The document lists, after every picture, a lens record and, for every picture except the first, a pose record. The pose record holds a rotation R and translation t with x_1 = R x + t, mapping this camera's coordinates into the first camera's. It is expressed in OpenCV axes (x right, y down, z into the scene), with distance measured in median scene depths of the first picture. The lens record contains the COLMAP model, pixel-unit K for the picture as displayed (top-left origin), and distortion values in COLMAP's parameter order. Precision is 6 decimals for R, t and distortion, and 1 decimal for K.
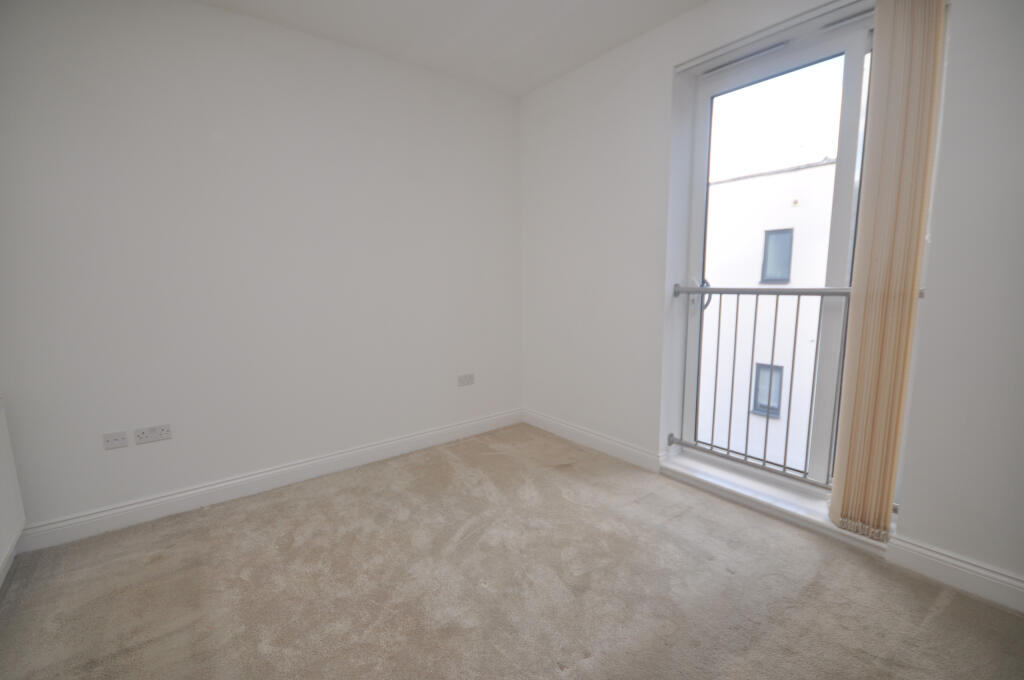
lens RADIAL K [[455.1, 0, 512.0], [0, 455.1, 340.0], [0, 0, 1]] dist [-0.001444, -0.000231]
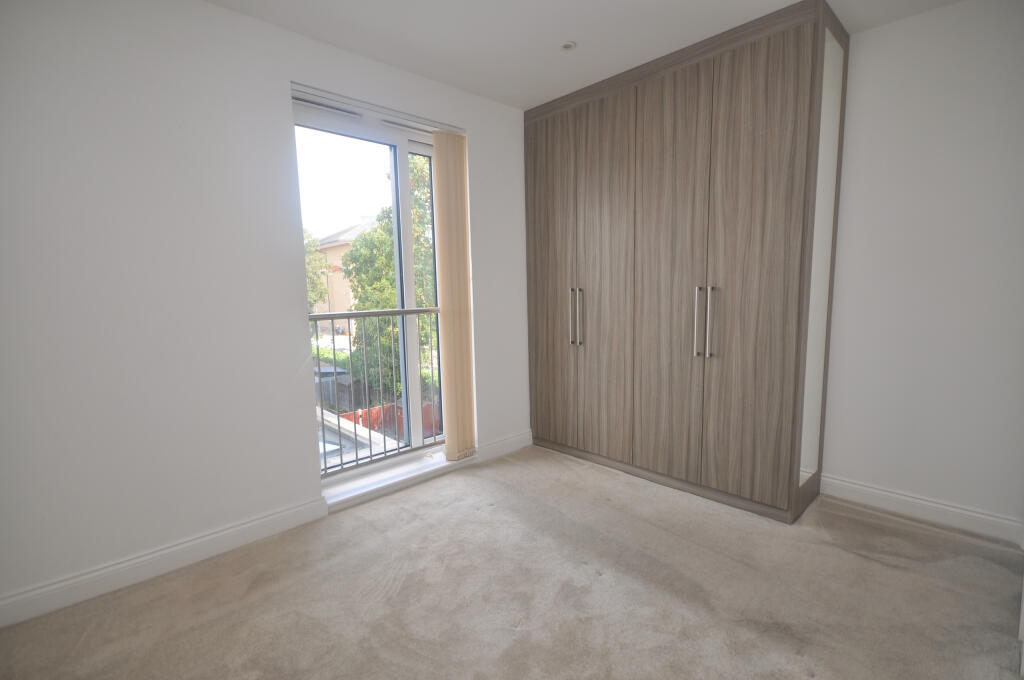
lens RADIAL K [[469.6, 0, 512.0], [0, 469.6, 340.0], [0, 0, 1]] dist [0.000706, 0.000034]
pose [[-0.107603, -0.087851, 0.990305, -0.745321], [0.163570, 0.980950, 0.104794, -0.110635], [-0.980646, 0.173260, -0.091184, 0.784394]]
